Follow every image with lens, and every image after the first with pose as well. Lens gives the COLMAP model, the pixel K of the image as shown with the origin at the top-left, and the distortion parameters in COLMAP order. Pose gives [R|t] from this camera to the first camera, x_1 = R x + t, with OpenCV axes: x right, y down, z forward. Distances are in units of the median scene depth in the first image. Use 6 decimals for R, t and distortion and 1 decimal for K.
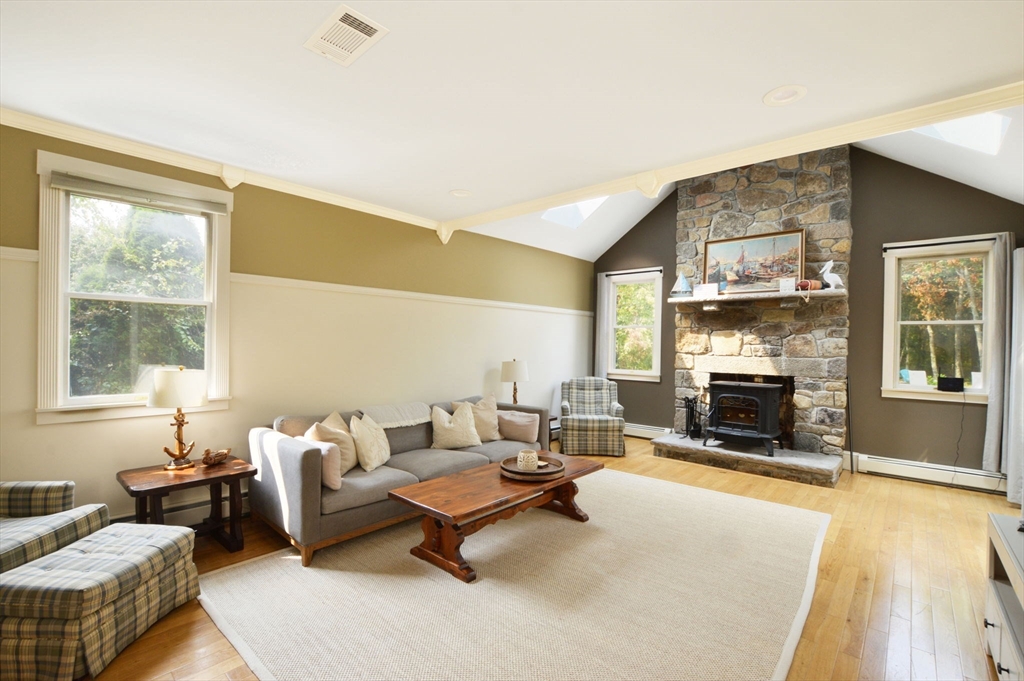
lens RADIAL K [[459.6, 0, 519.5], [0, 459.6, 341.8], [0, 0, 1]] dist [-0.016324, 0.000892]
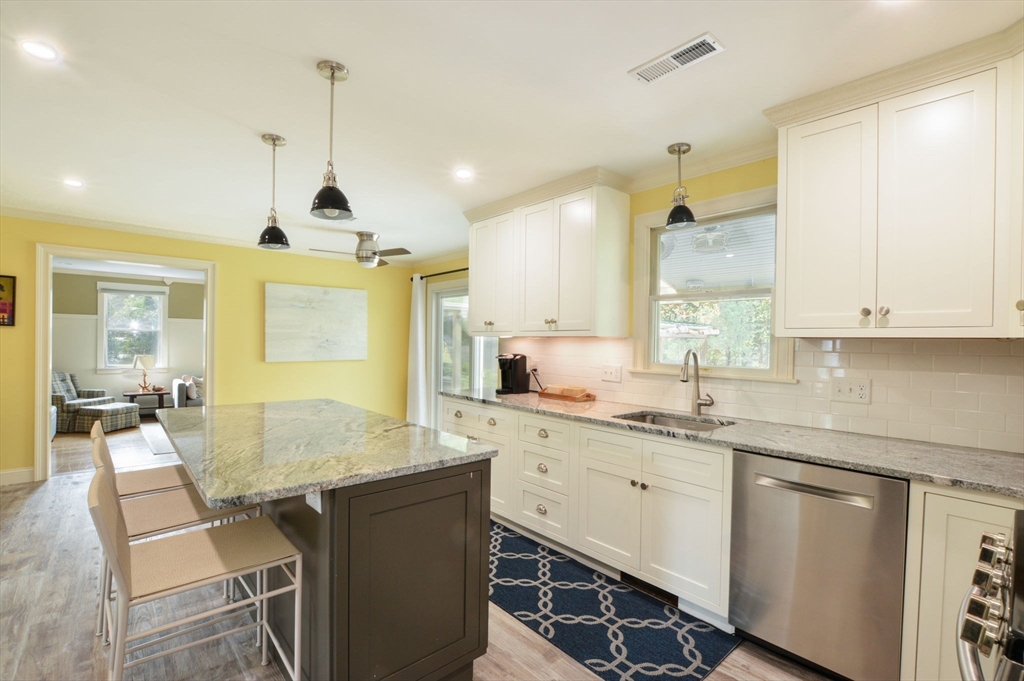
lens RADIAL K [[459.6, 0, 514.4], [0, 459.6, 342.5], [0, 0, 1]] dist [-0.016324, 0.000892]
pose [[0.992978, -0.000145, -0.118301, 0.617772], [0.000781, 0.999985, 0.005331, -0.011788], [0.118299, -0.005386, 0.992963, -0.503386]]
